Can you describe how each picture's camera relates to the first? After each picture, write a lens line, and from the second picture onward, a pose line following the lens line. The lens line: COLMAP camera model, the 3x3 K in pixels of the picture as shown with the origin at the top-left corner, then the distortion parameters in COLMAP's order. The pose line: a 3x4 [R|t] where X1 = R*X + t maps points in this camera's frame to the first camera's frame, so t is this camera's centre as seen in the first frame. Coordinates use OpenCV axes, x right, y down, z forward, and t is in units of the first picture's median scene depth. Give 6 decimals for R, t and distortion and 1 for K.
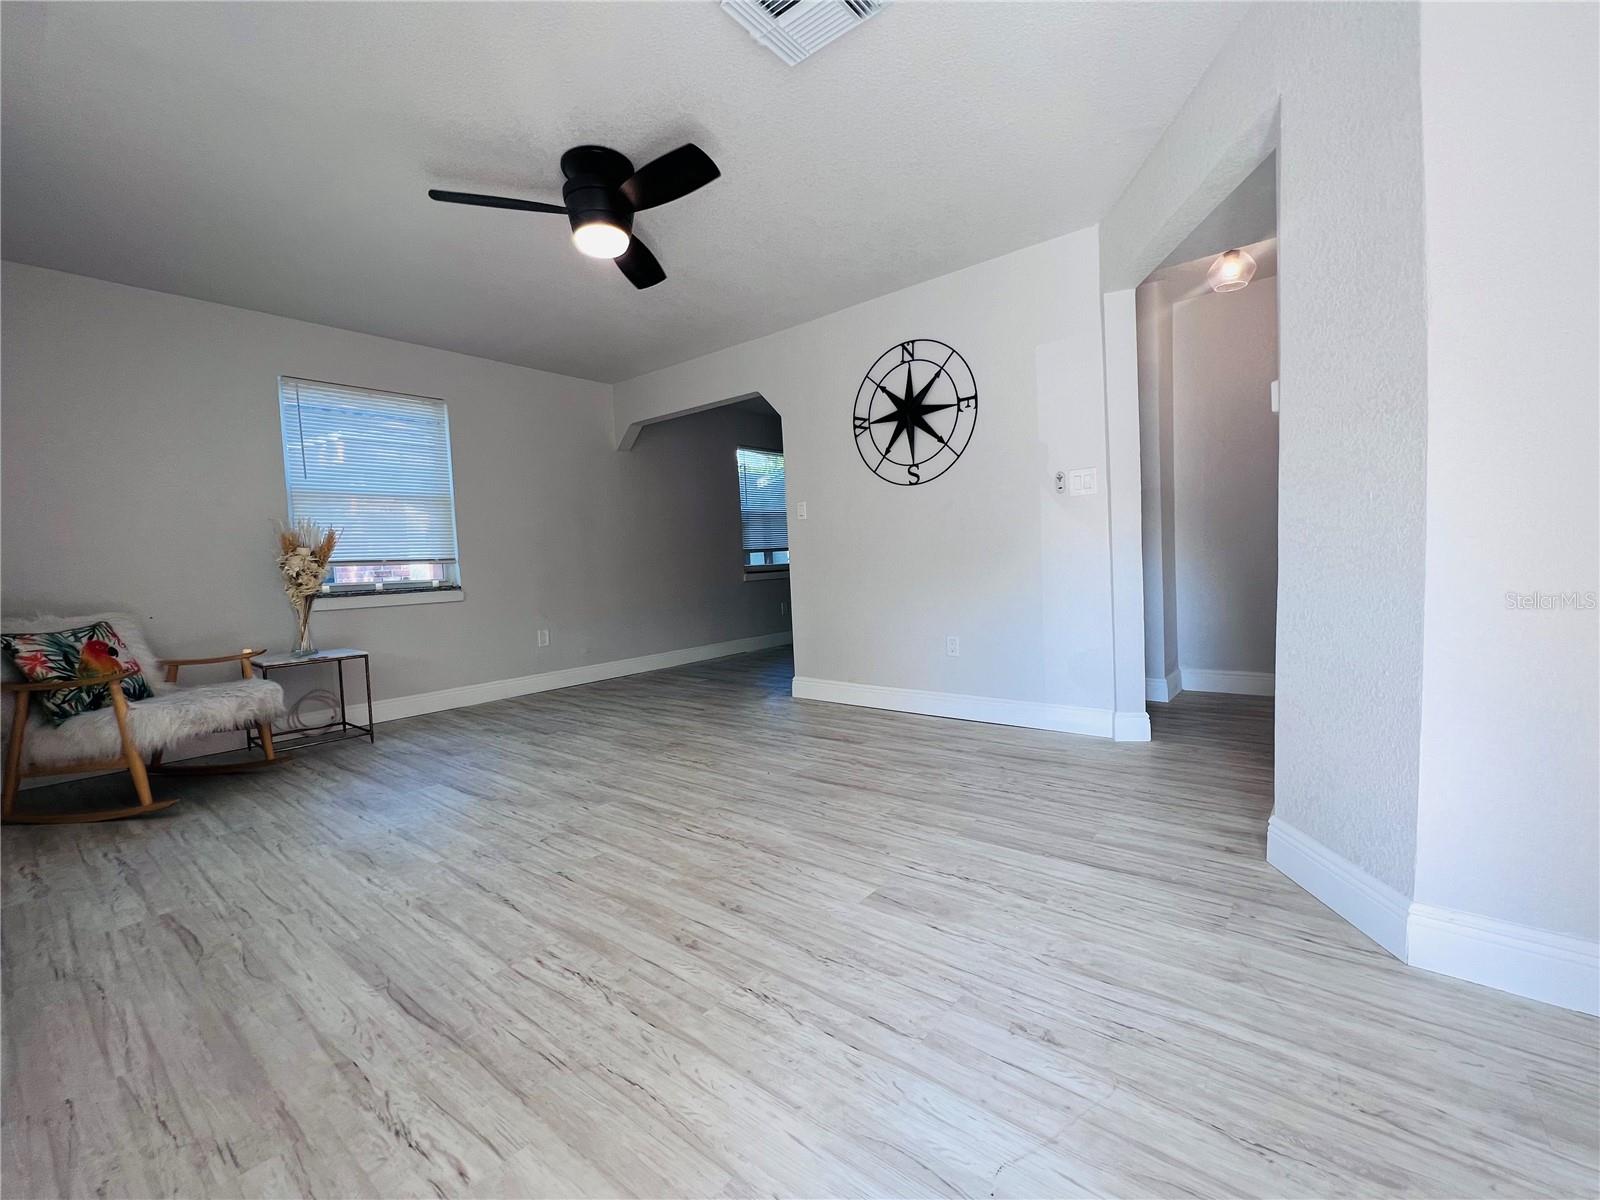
lens RADIAL K [[678.5, 0, 800.0], [0, 678.5, 600.0], [0, 0, 1]] dist [0.000233, 0.000452]
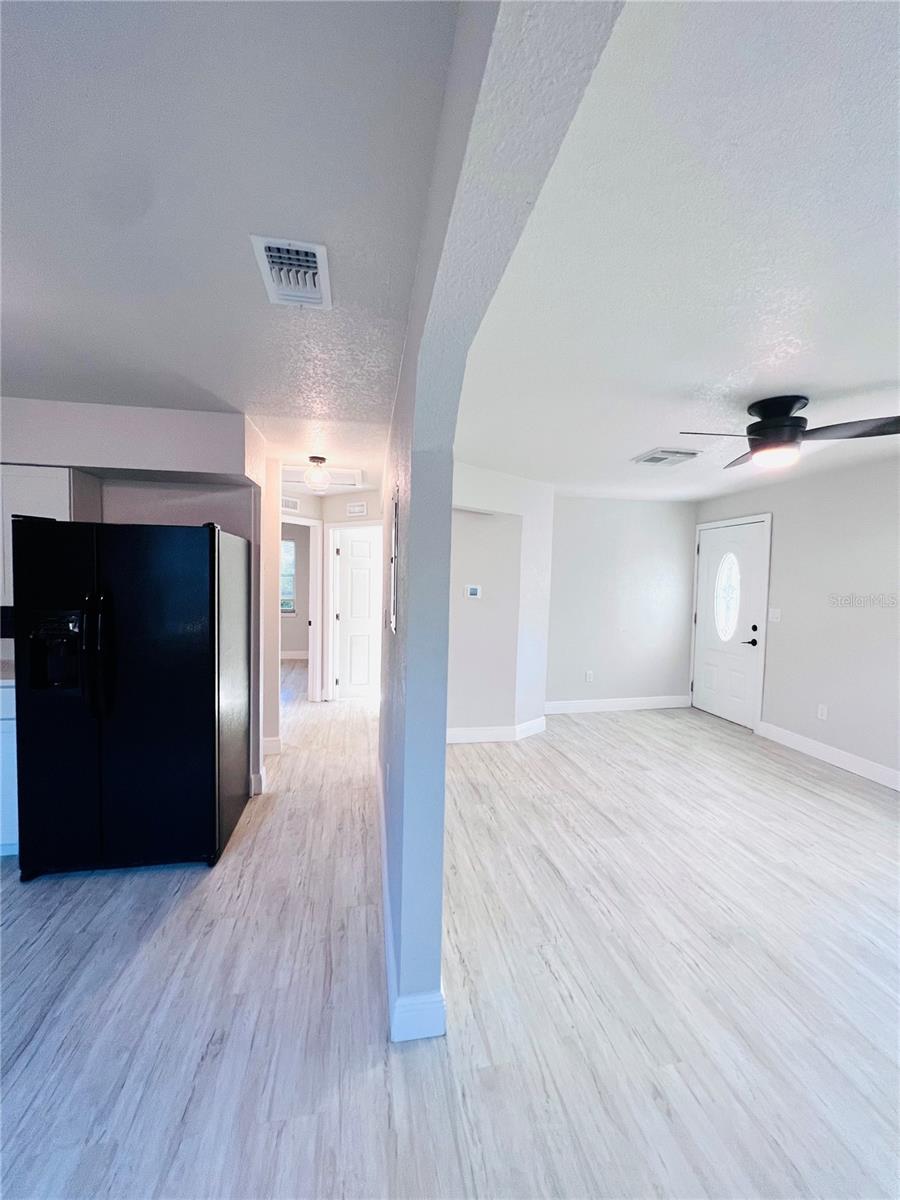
lens RADIAL K [[480.3, 0, 448.5], [0, 480.3, 601.1], [0, 0, 1]] dist [-0.002623, 0.001053]
pose [[-0.762458, 0.001890, 0.647035, -0.397062], [0.053964, 0.996698, 0.060679, -0.315604], [-0.644784, 0.081182, -0.760042, 2.092310]]
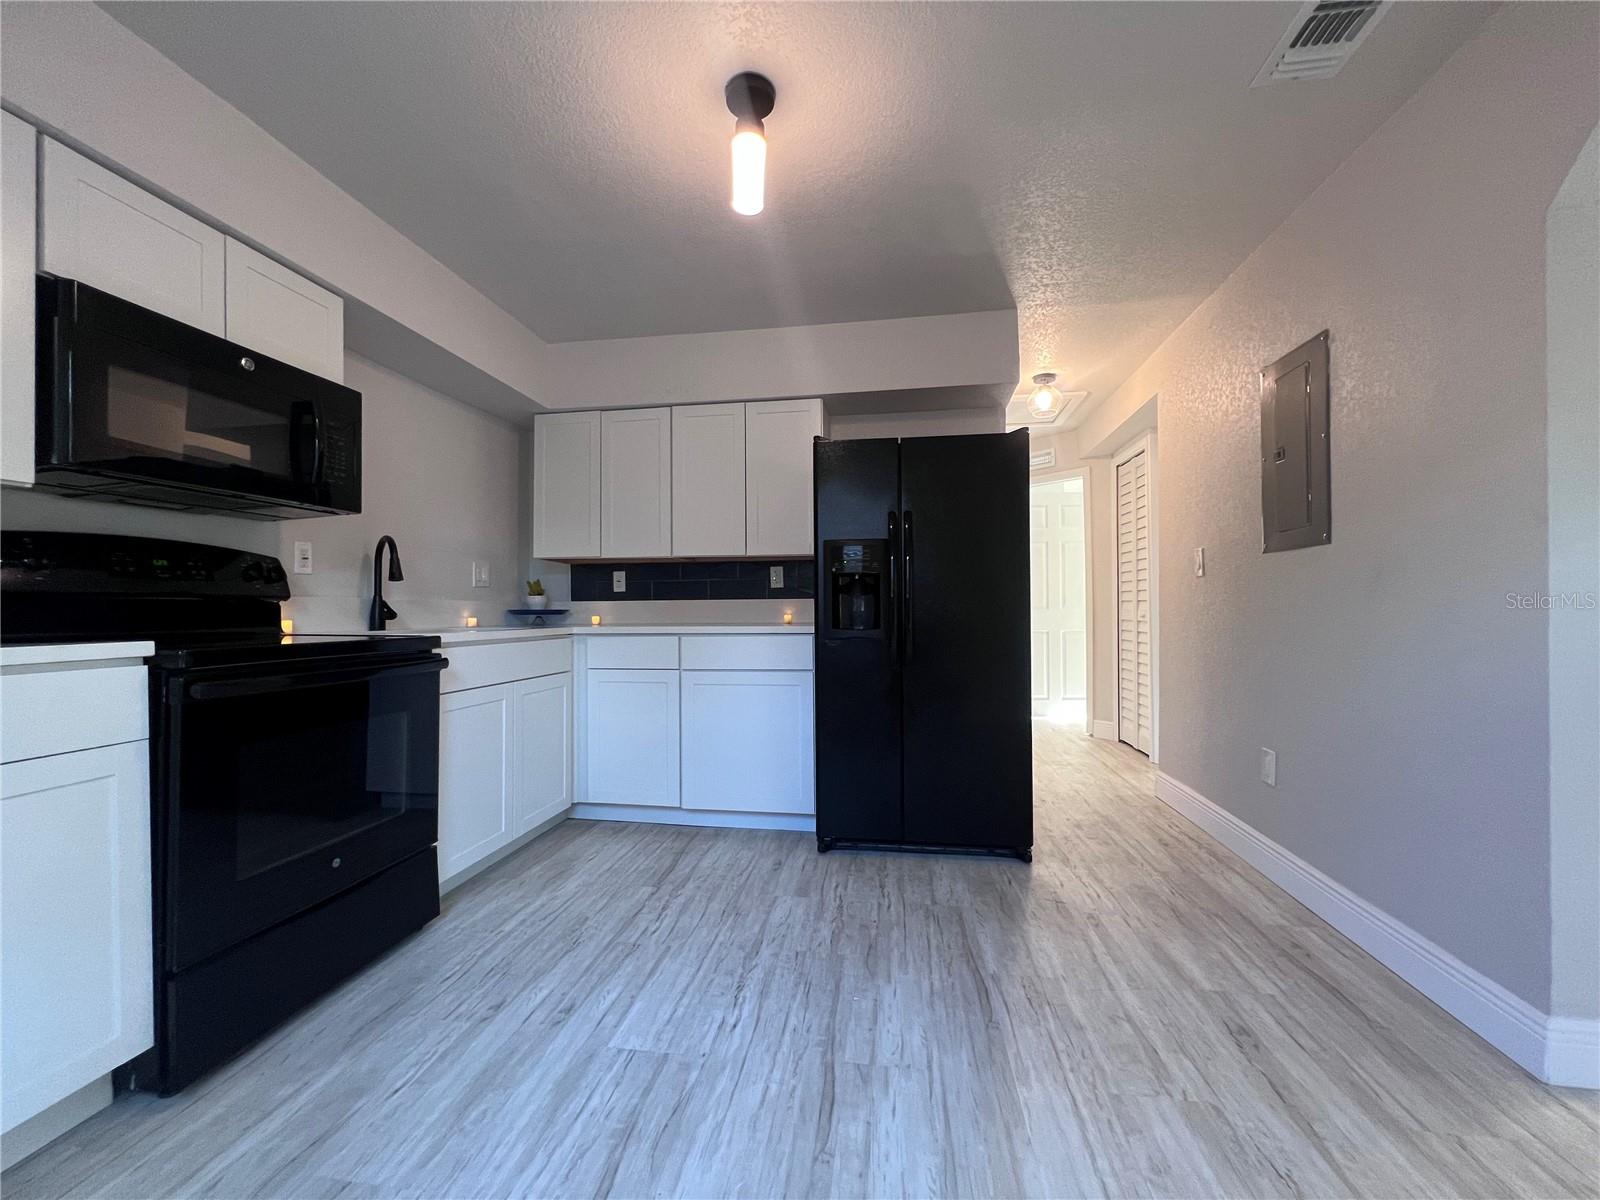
lens RADIAL K [[640.4, 0, 801.8], [0, 640.4, 604.2], [0, 0, 1]] dist [-0.002623, 0.001053]
pose [[-0.512936, 0.053189, 0.856777, -0.129642], [0.082430, 0.996518, -0.012515, -0.183130], [-0.854460, 0.064205, -0.515535, 2.482058]]
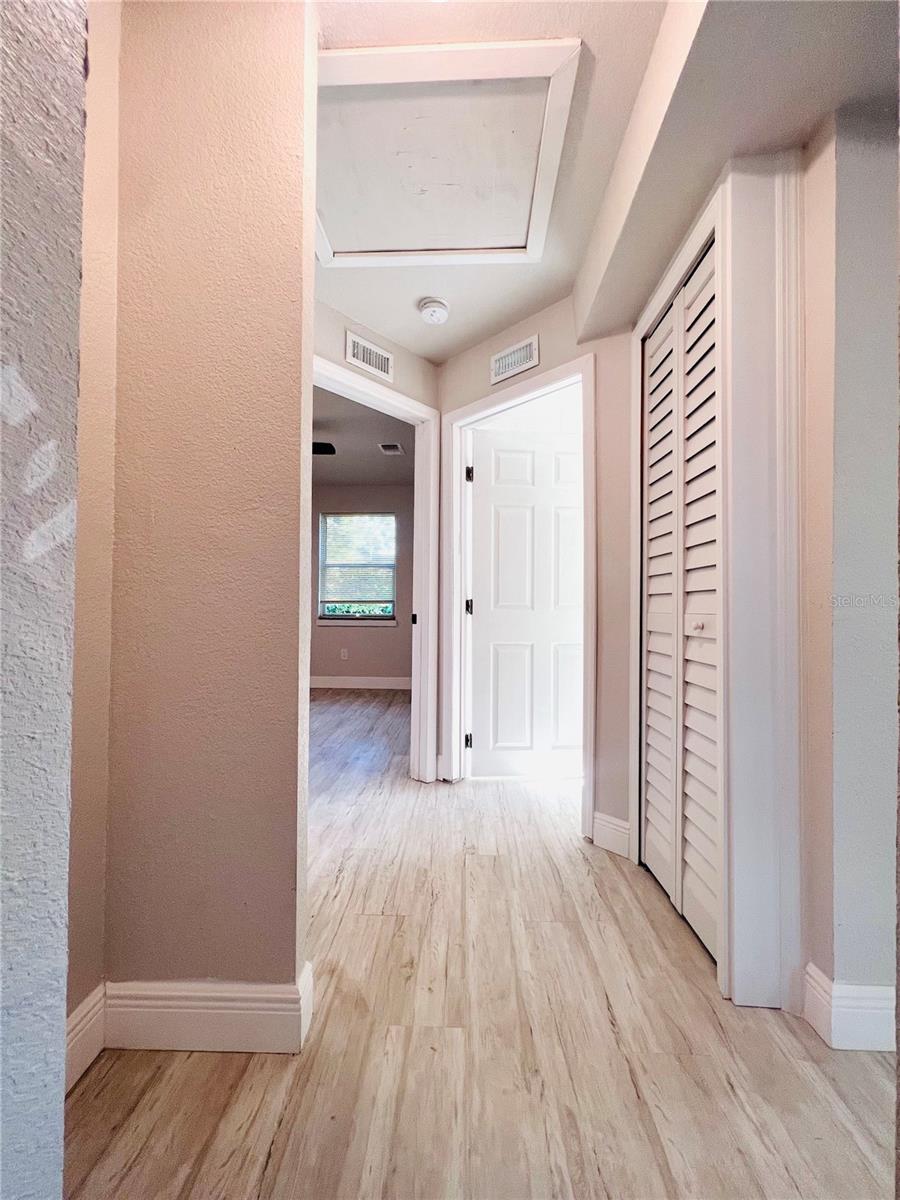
lens RADIAL K [[480.3, 0, 448.5], [0, 480.3, 601.1], [0, 0, 1]] dist [-0.002623, 0.001053]
pose [[-0.603293, 0.052169, 0.795812, 0.557489], [0.066677, 0.997664, -0.014855, -0.141261], [-0.794728, 0.044100, -0.605362, 1.458412]]
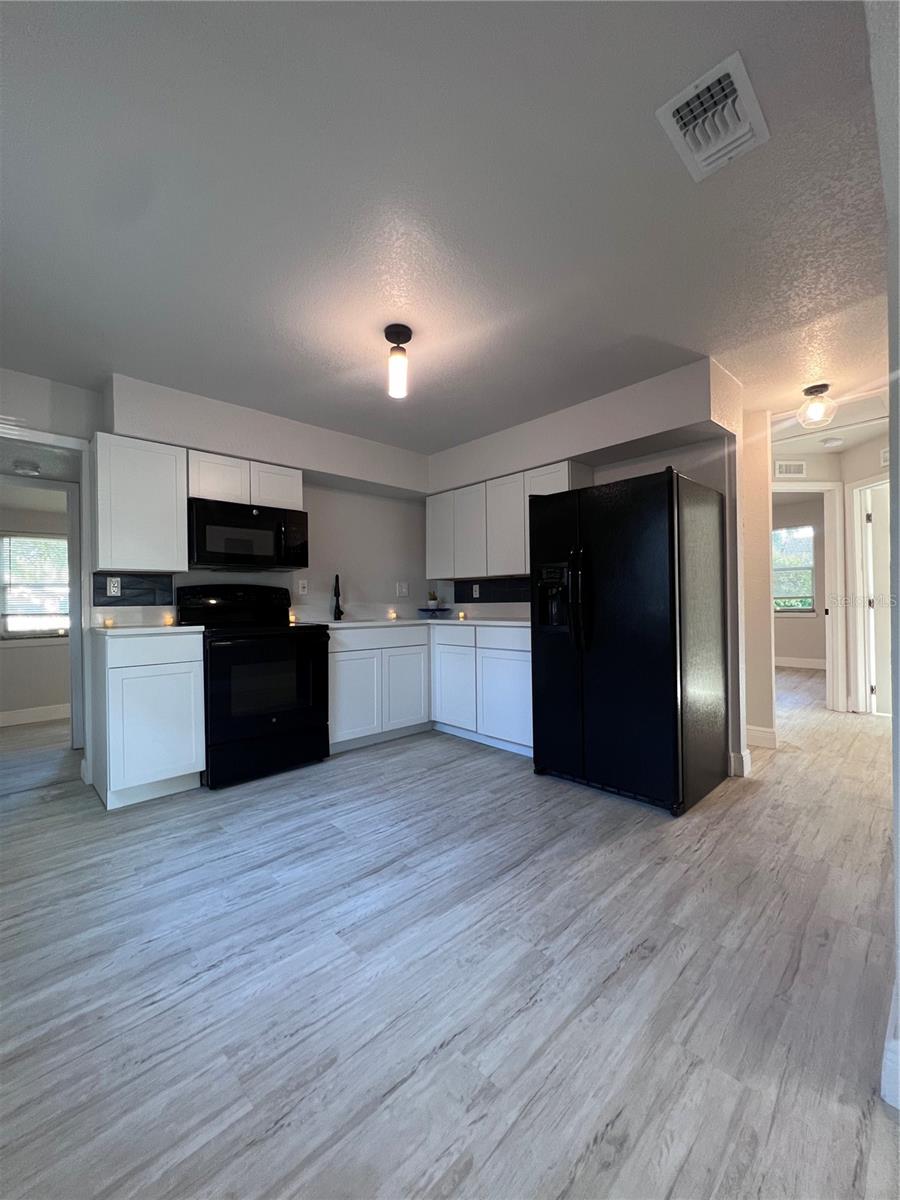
lens RADIAL K [[480.3, 0, 448.5], [0, 480.3, 601.1], [0, 0, 1]] dist [-0.002623, 0.001053]
pose [[0.121417, 0.046056, 0.991533, -0.415171], [0.070446, 0.996004, -0.054890, -0.162012], [-0.990099, 0.076514, 0.117687, 2.011879]]
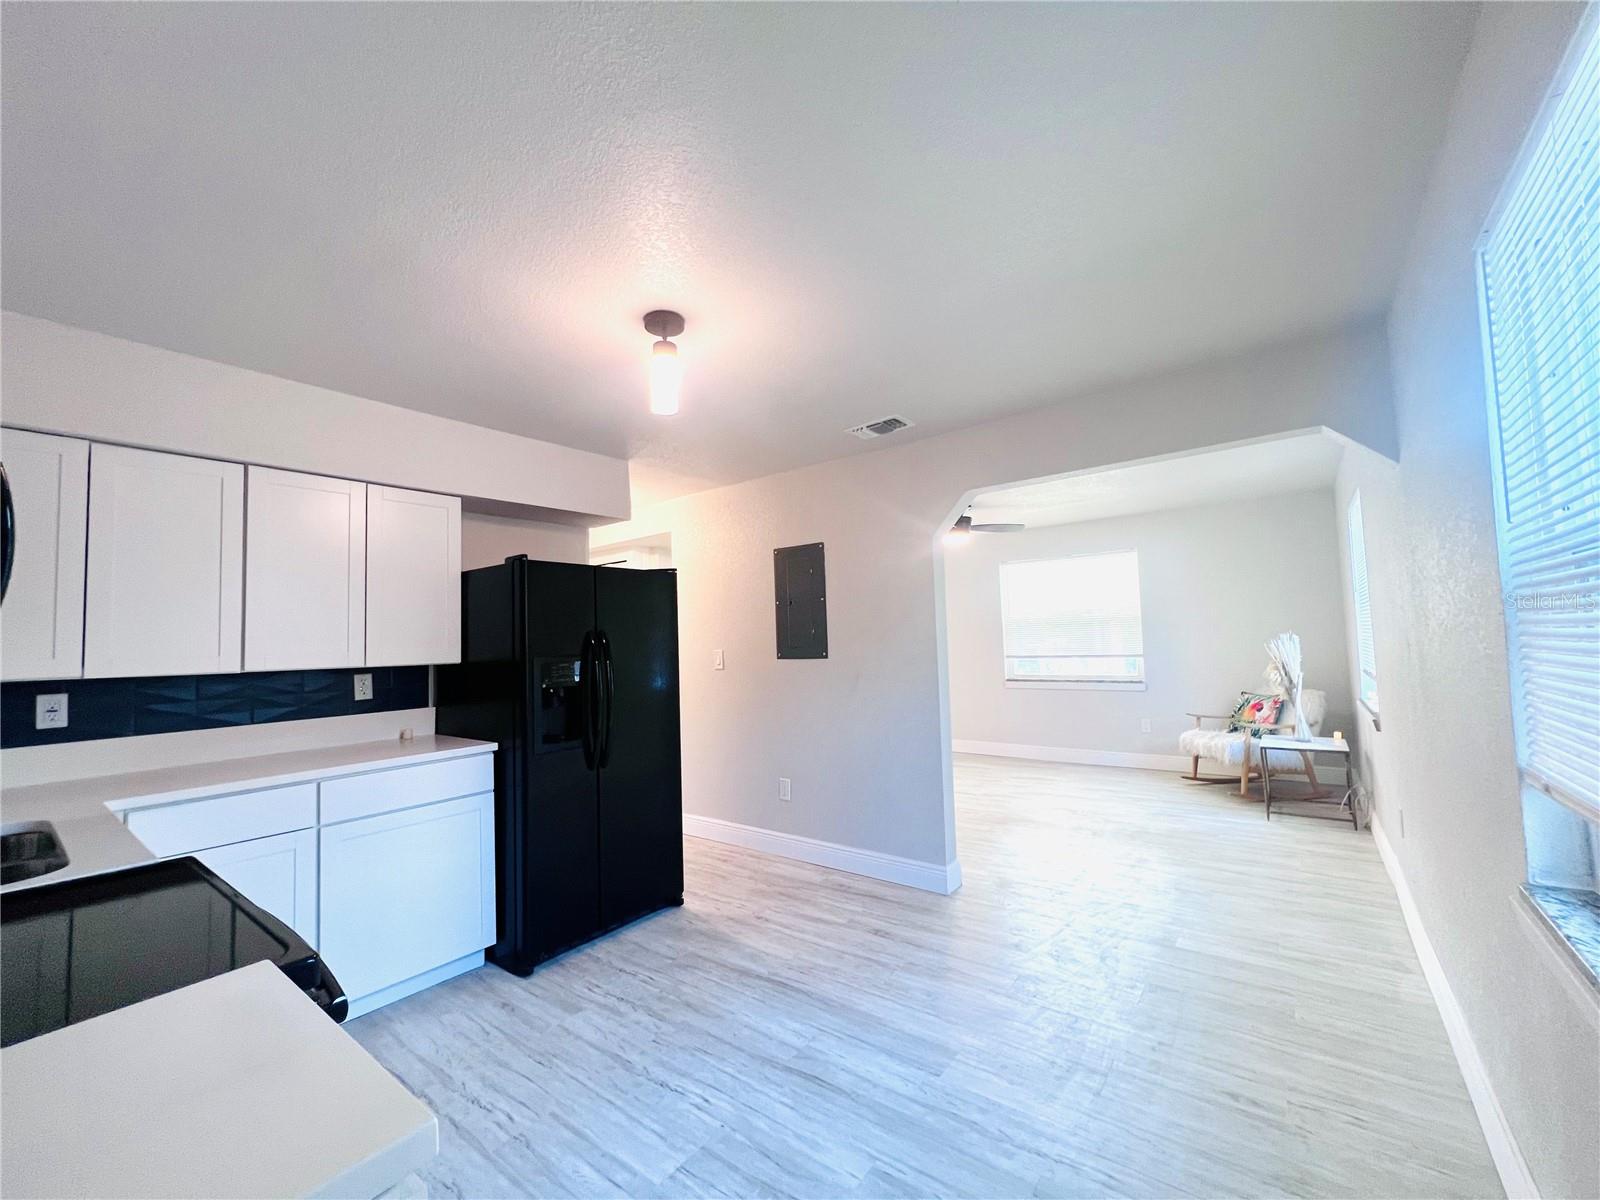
lens RADIAL K [[640.4, 0, 801.8], [0, 640.4, 604.2], [0, 0, 1]] dist [-0.002623, 0.001053]
pose [[-0.996346, 0.077178, -0.036578, 0.300304], [0.077028, 0.997014, 0.005504, -0.345624], [0.036894, 0.002666, -0.999316, 2.953704]]
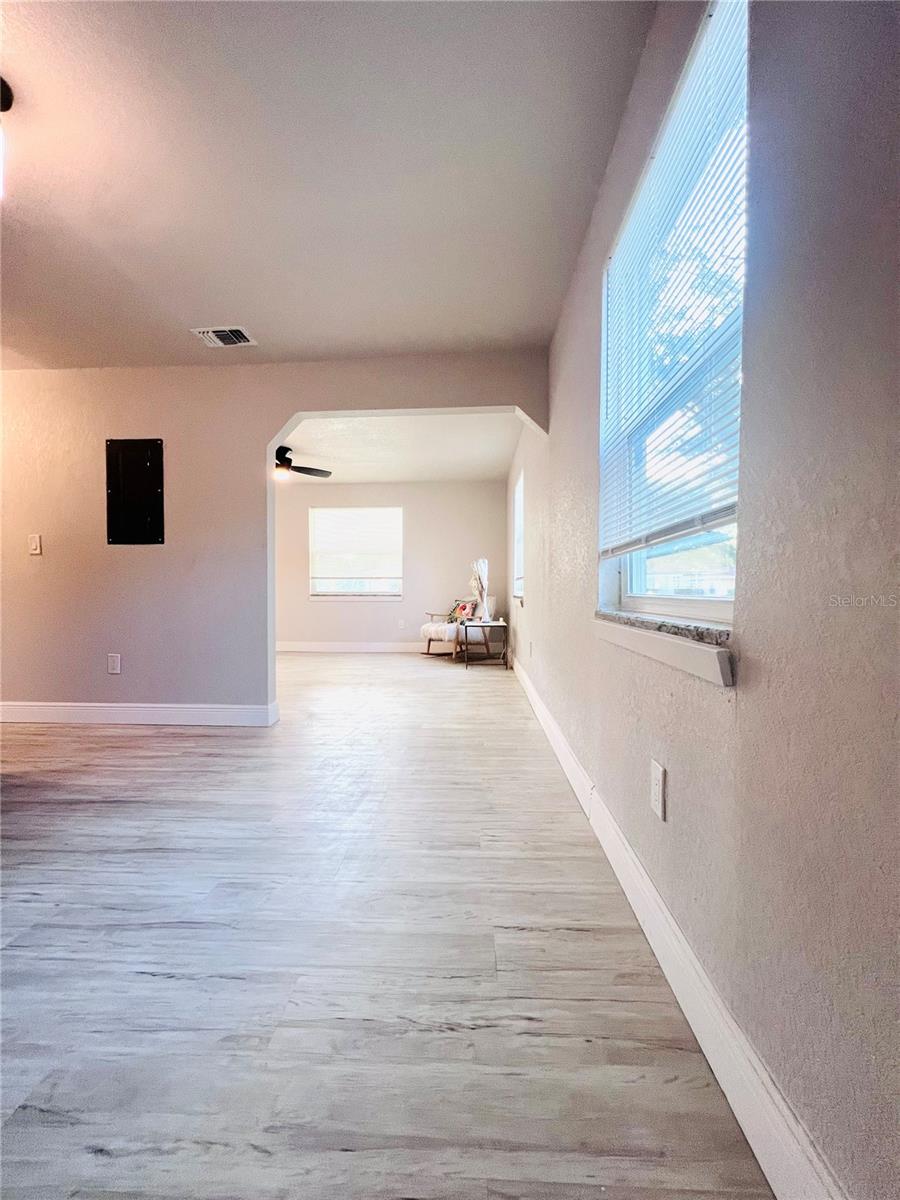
lens RADIAL K [[480.3, 0, 448.5], [0, 480.3, 601.1], [0, 0, 1]] dist [-0.002623, 0.001053]
pose [[-0.804347, 0.060727, -0.591048, 0.345794], [0.001132, 0.994918, 0.100683, -0.190288], [0.594159, 0.080315, -0.800328, 2.931225]]
